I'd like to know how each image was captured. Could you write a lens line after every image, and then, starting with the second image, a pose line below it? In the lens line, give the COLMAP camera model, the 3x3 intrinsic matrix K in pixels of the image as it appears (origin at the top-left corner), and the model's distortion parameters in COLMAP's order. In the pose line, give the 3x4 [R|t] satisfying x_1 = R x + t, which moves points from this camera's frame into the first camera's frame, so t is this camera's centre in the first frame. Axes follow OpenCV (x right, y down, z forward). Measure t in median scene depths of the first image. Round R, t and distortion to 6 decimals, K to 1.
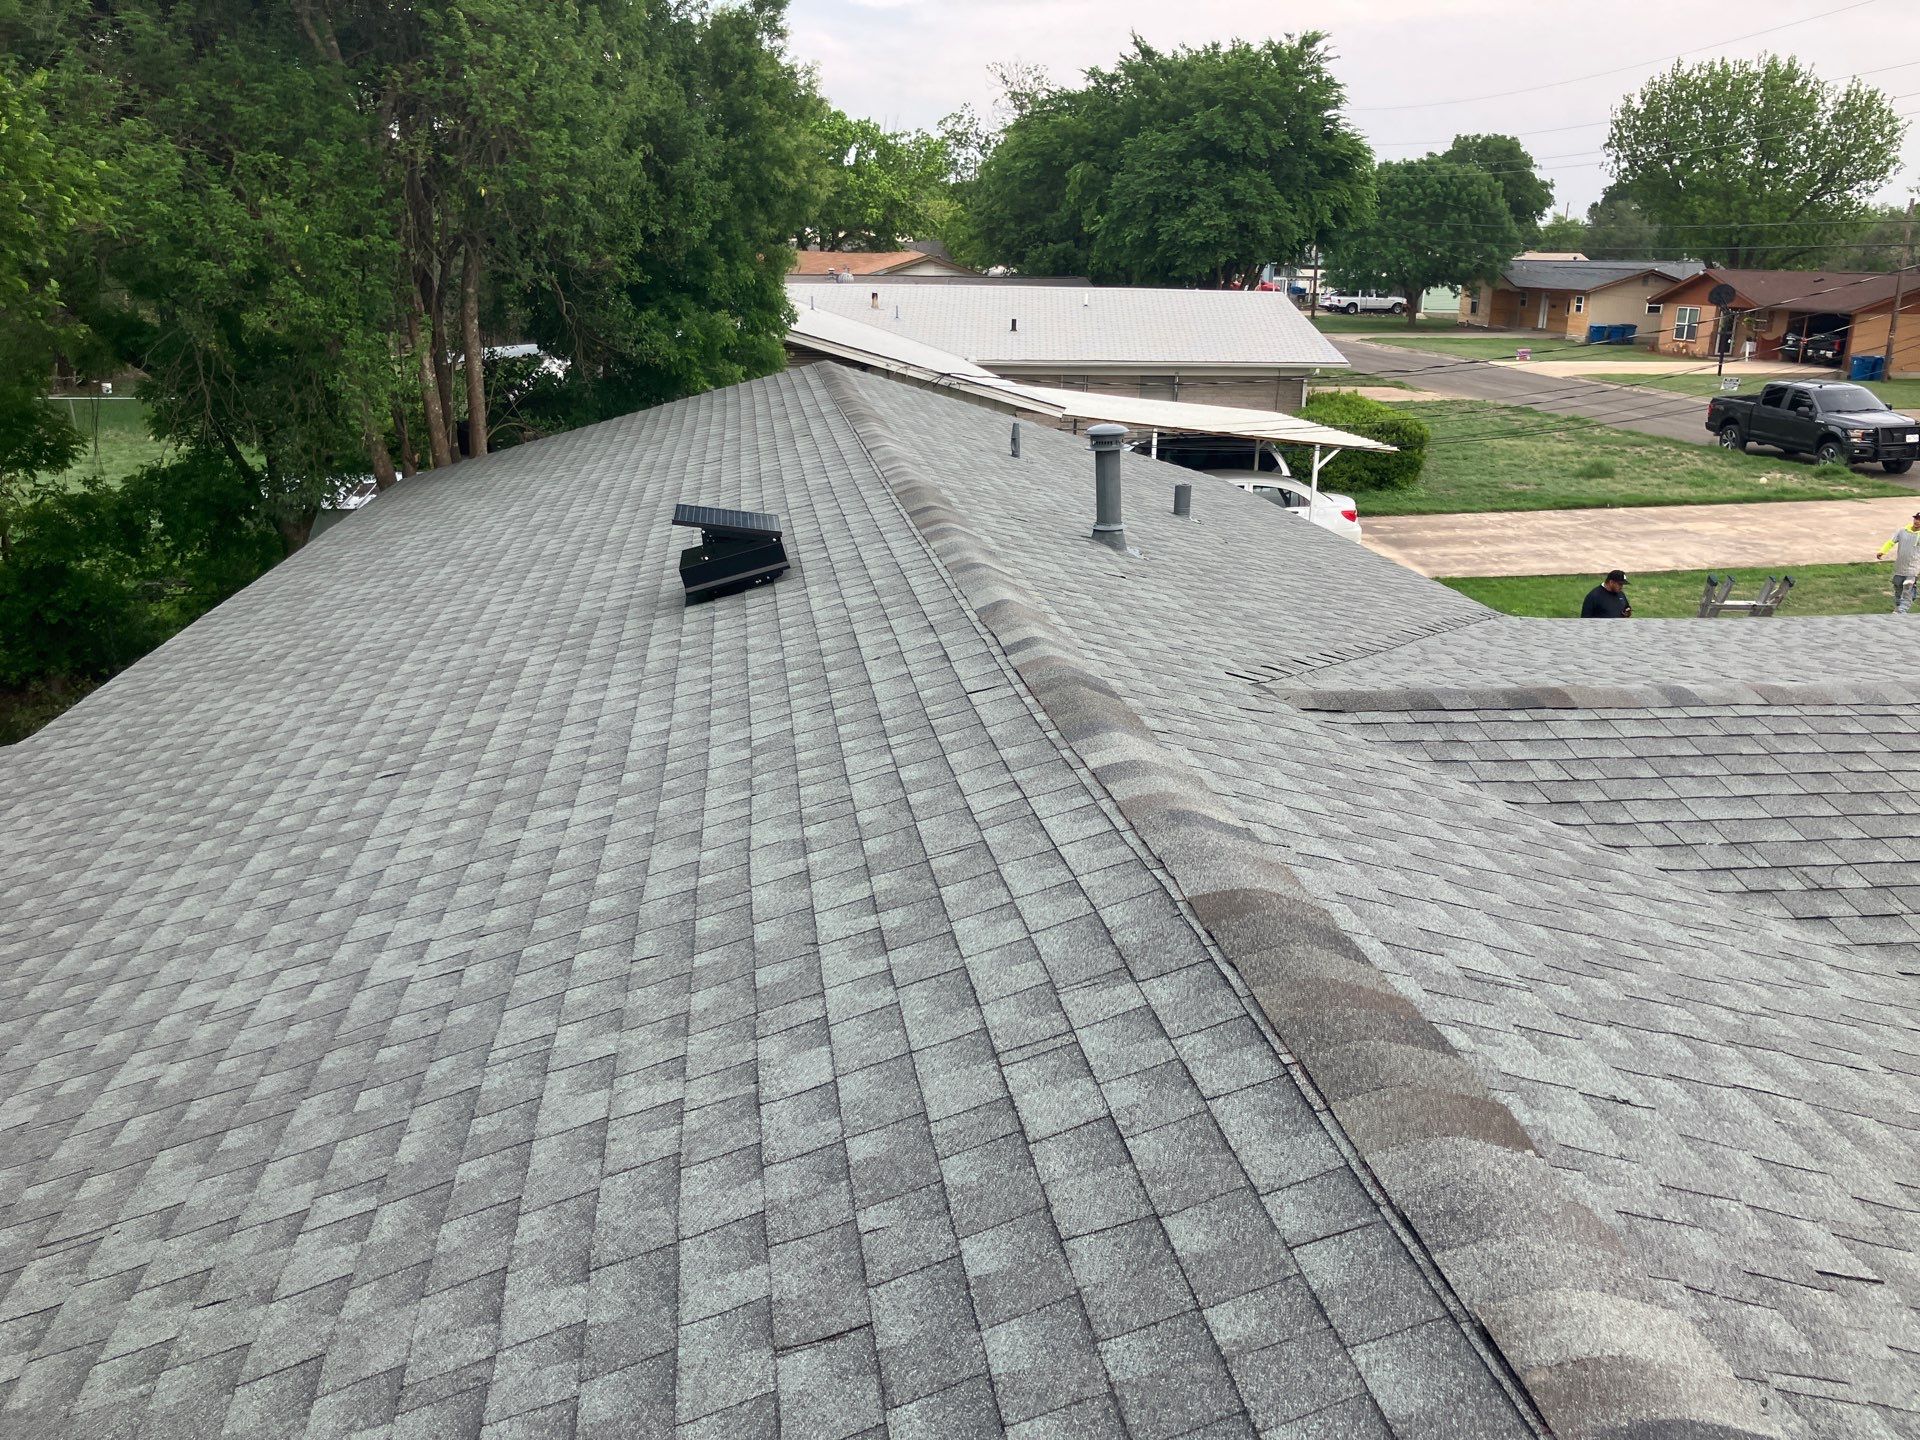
lens RADIAL K [[1505.1, 0, 920.7], [0, 1505.1, 717.8], [0, 0, 1]] dist [-0.027143, -0.001255]
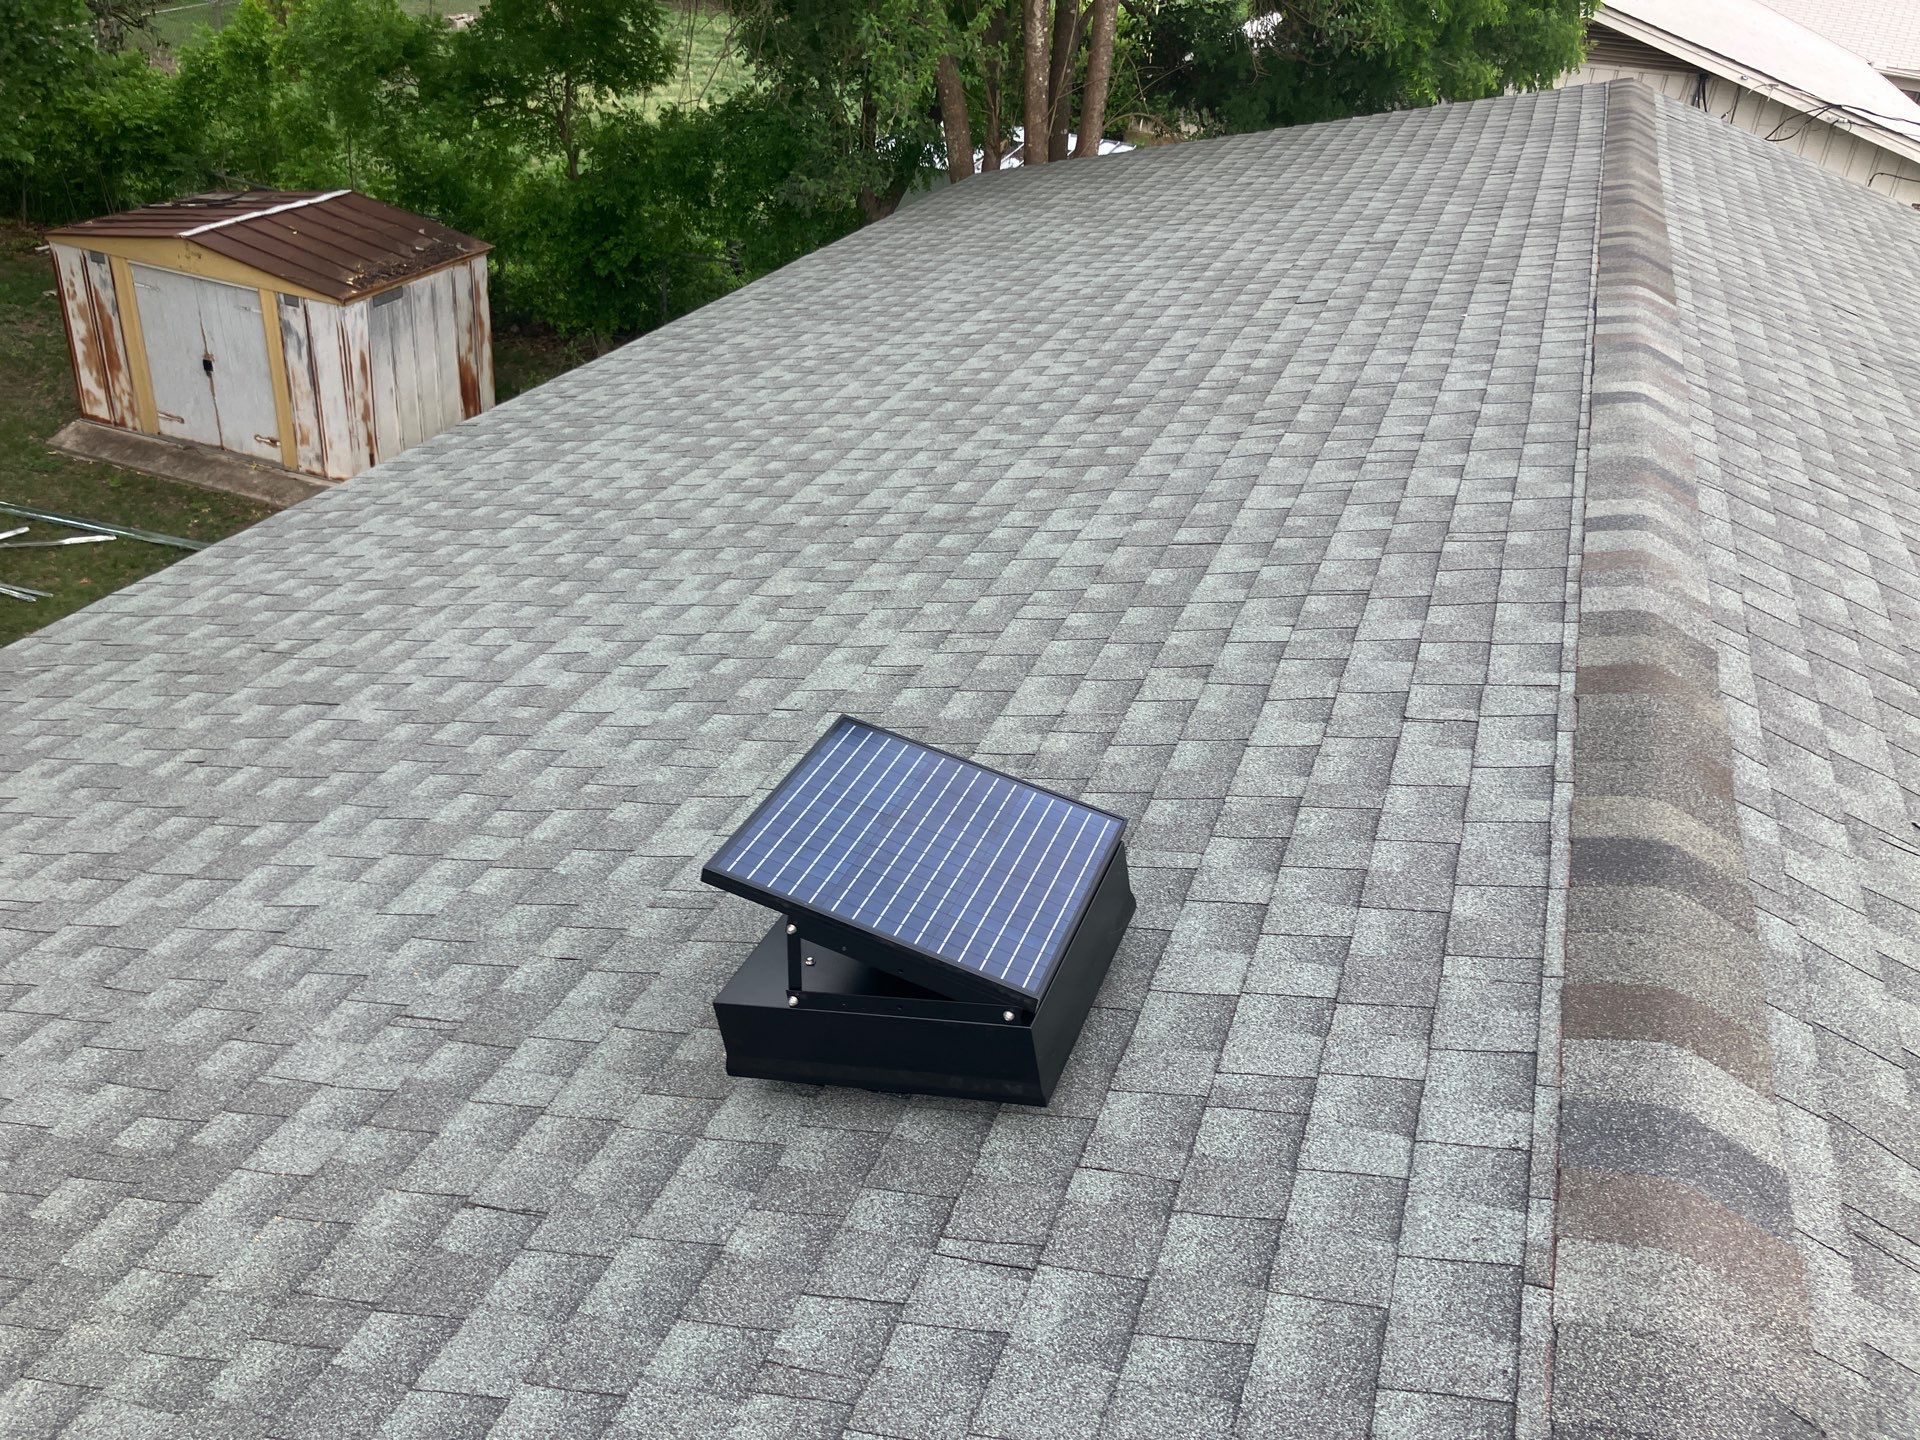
lens RADIAL K [[1505.1, 0, 920.7], [0, 1505.1, 717.8], [0, 0, 1]] dist [-0.027143, -0.001255]
pose [[0.876216, 0.288944, -0.385689, -0.007016], [-0.195458, 0.944615, 0.263627, -0.086013], [0.440501, -0.155608, 0.884163, 0.266550]]
